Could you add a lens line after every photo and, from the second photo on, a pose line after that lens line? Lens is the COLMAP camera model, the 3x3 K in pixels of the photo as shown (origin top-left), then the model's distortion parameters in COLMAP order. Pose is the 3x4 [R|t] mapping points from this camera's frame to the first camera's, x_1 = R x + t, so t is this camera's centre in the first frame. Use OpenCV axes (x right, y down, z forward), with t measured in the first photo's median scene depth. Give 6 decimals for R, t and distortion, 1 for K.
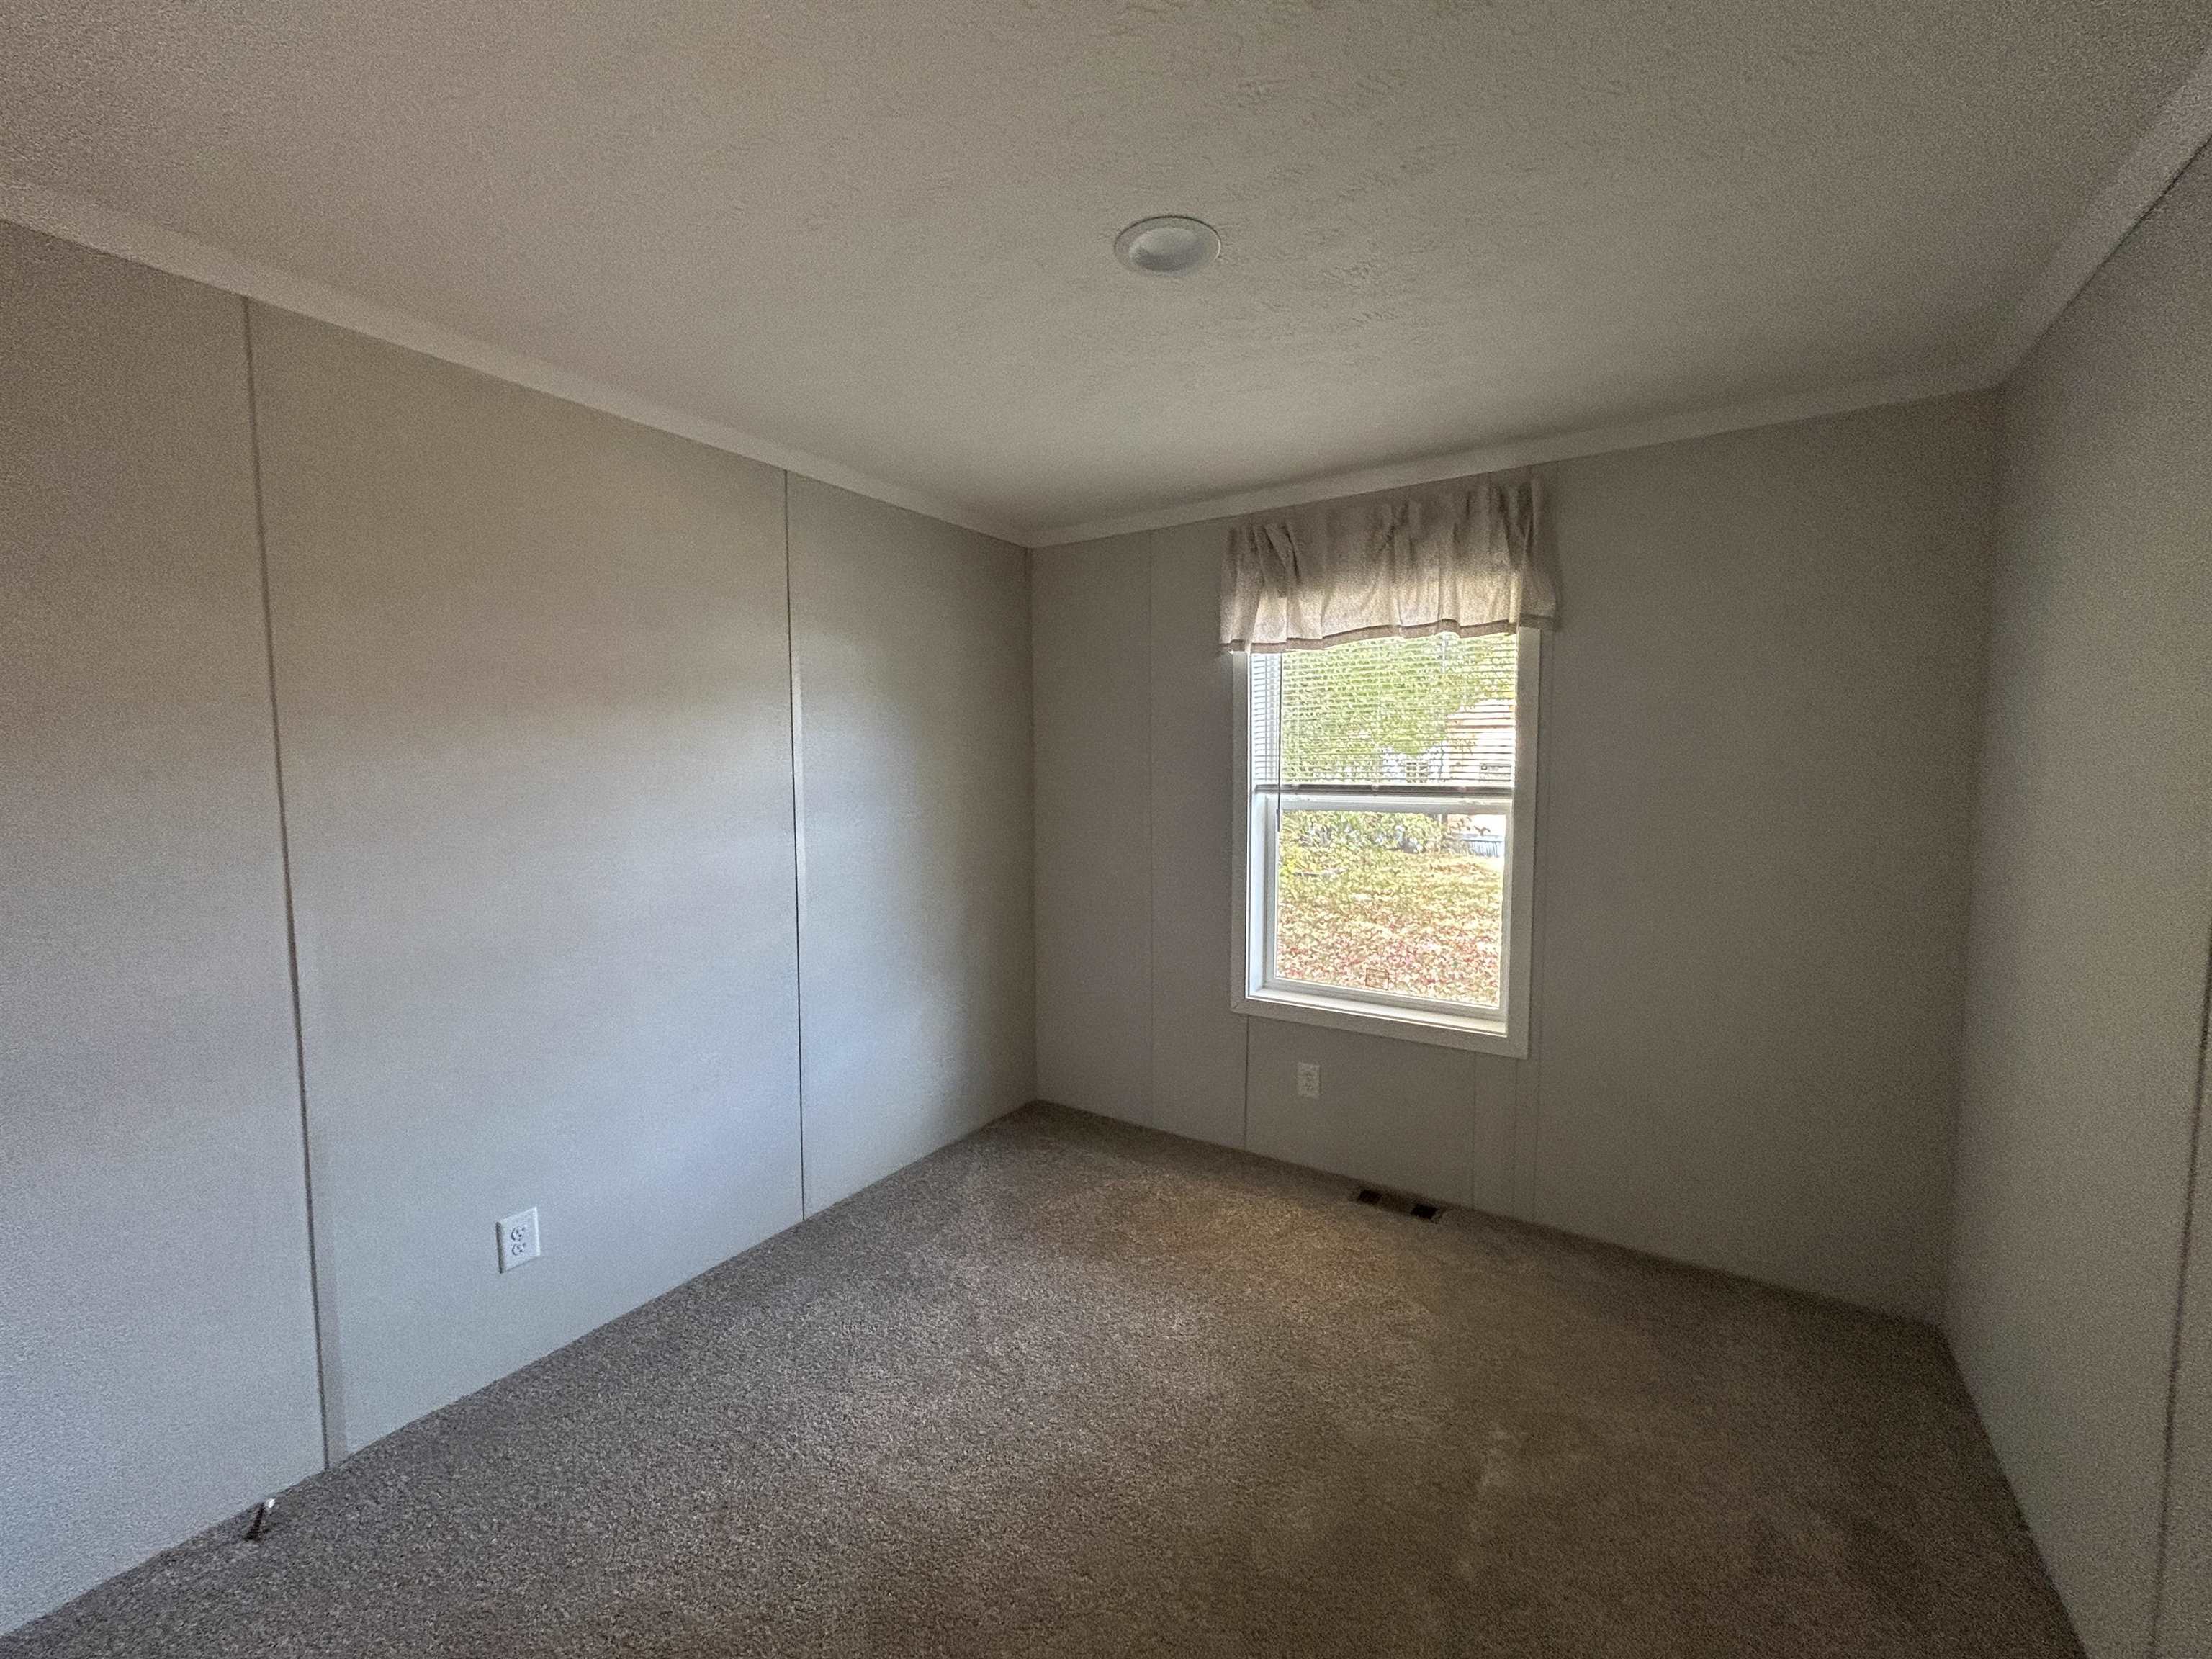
lens RADIAL K [[887.6, 0, 1099.7], [0, 887.6, 827.1], [0, 0, 1]] dist [-0.001135, -0.000271]
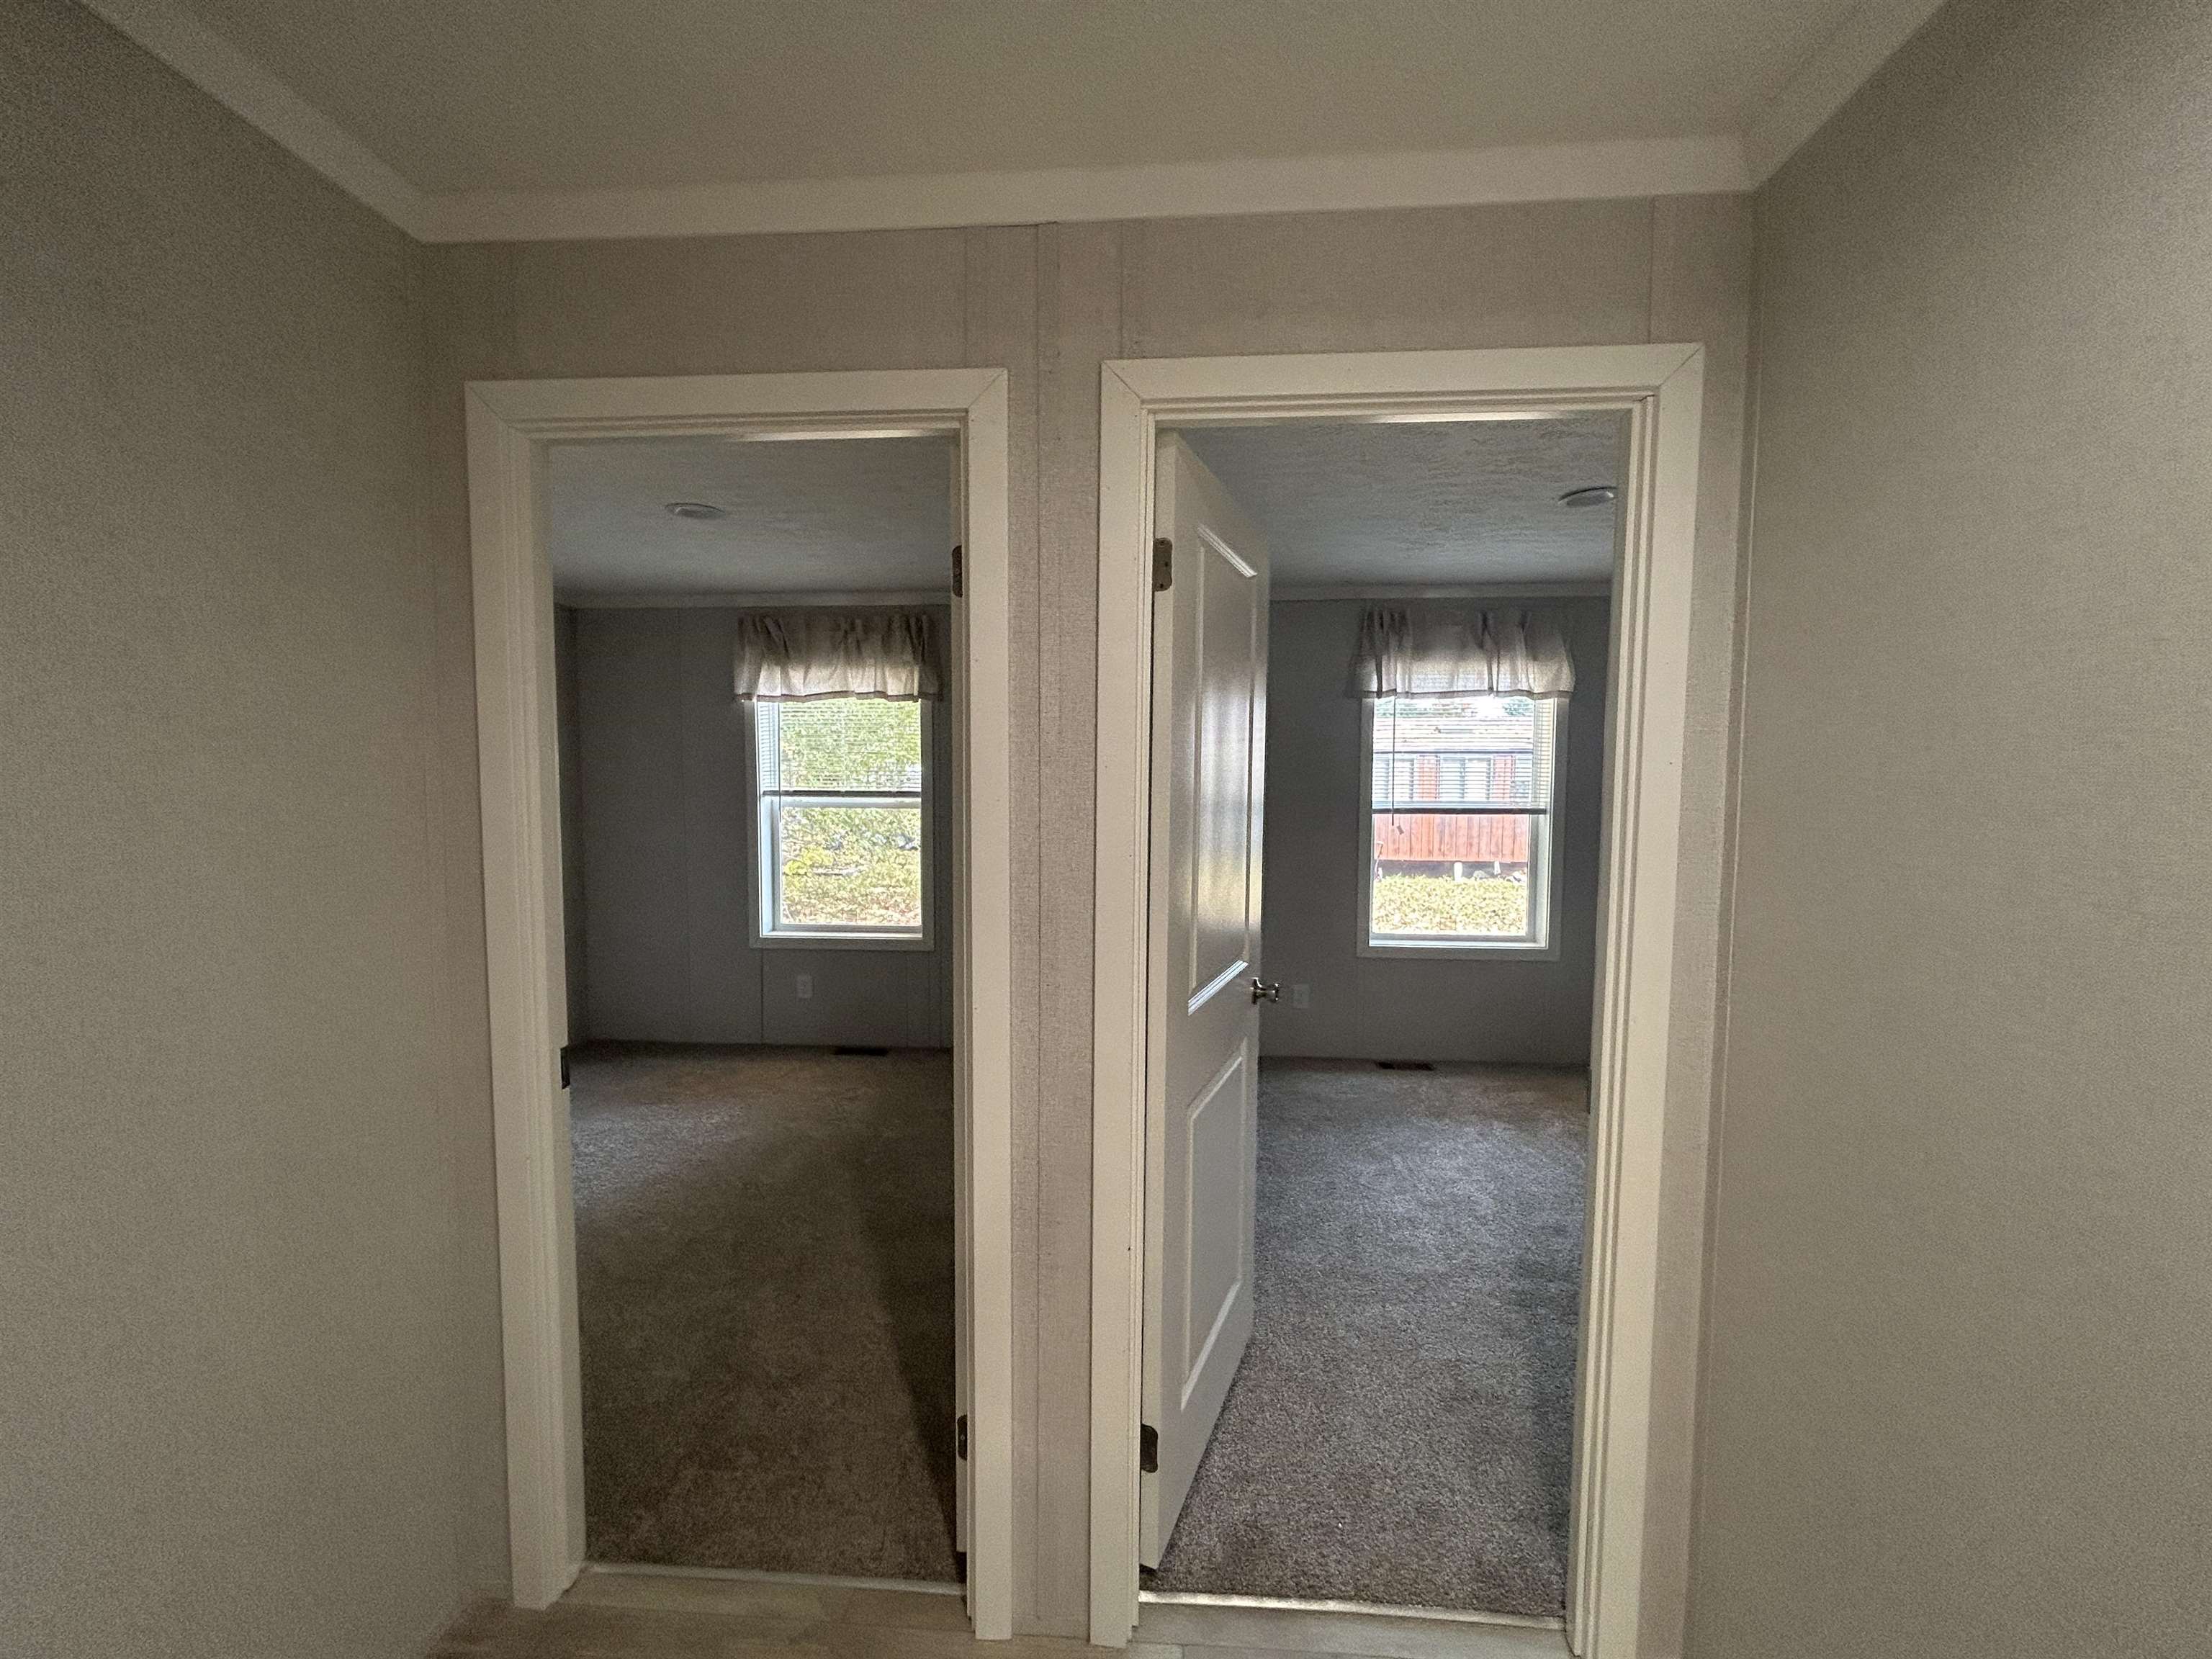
lens RADIAL K [[887.6, 0, 1099.7], [0, 887.6, 827.1], [0, 0, 1]] dist [-0.001135, -0.000271]
pose [[0.871056, -0.022550, 0.490666, -0.065368], [0.026617, 0.999645, -0.001310, 0.031816], [-0.490462, 0.014201, 0.871347, -0.594996]]
